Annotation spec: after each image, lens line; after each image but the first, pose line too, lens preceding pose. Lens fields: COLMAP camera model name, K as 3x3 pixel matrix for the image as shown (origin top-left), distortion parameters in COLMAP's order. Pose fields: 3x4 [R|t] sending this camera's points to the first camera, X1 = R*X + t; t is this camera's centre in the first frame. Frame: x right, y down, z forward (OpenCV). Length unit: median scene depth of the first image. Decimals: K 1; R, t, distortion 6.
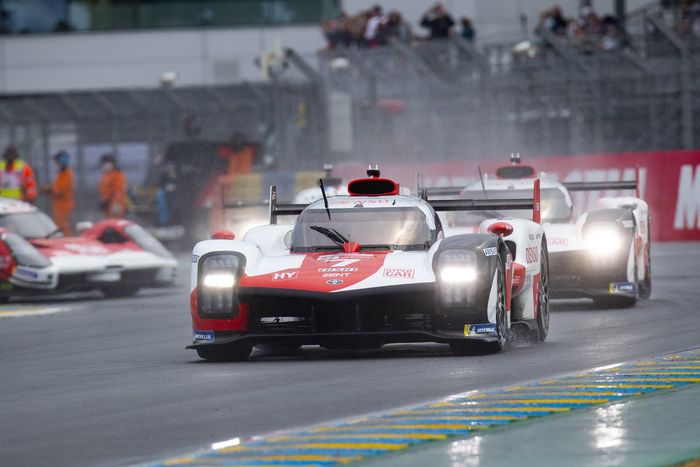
lens RADIAL K [[4704.9, 0, 350.0], [0, 4704.9, 233.5], [0, 0, 1]] dist [-0.463332, -9.750292]
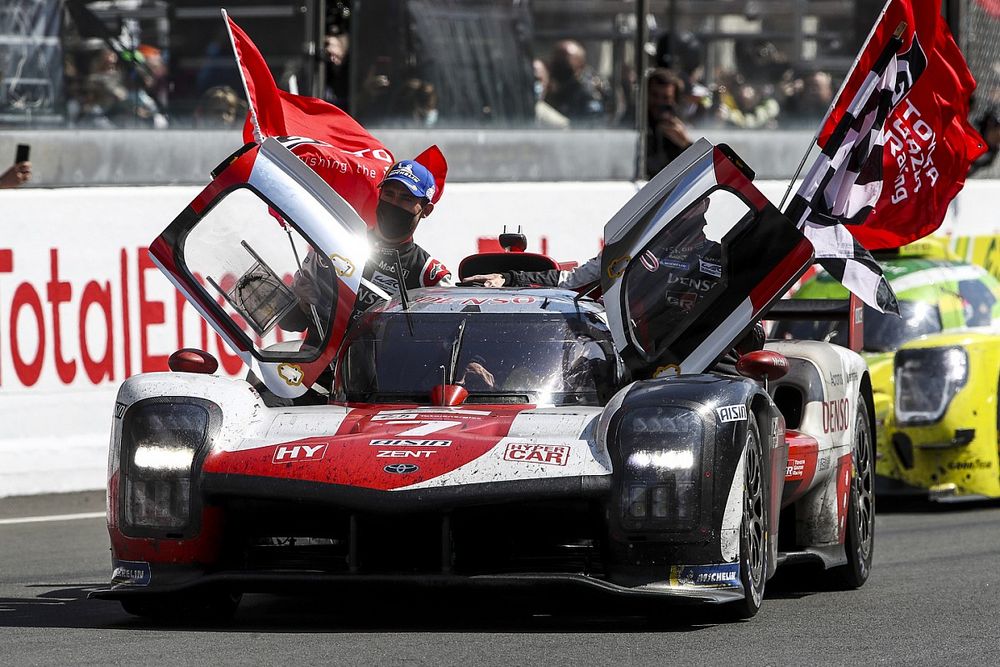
lens RADIAL K [[7140.8, 0, 500.0], [0, 7140.8, 333.5], [0, 0, 1]] dist [-0.581700, 22.003364]
pose [[0.999167, 0.026457, -0.031085, 0.028664], [-0.026366, 0.999647, 0.003334, -0.006060], [0.031163, -0.002511, 0.999511, 0.273019]]
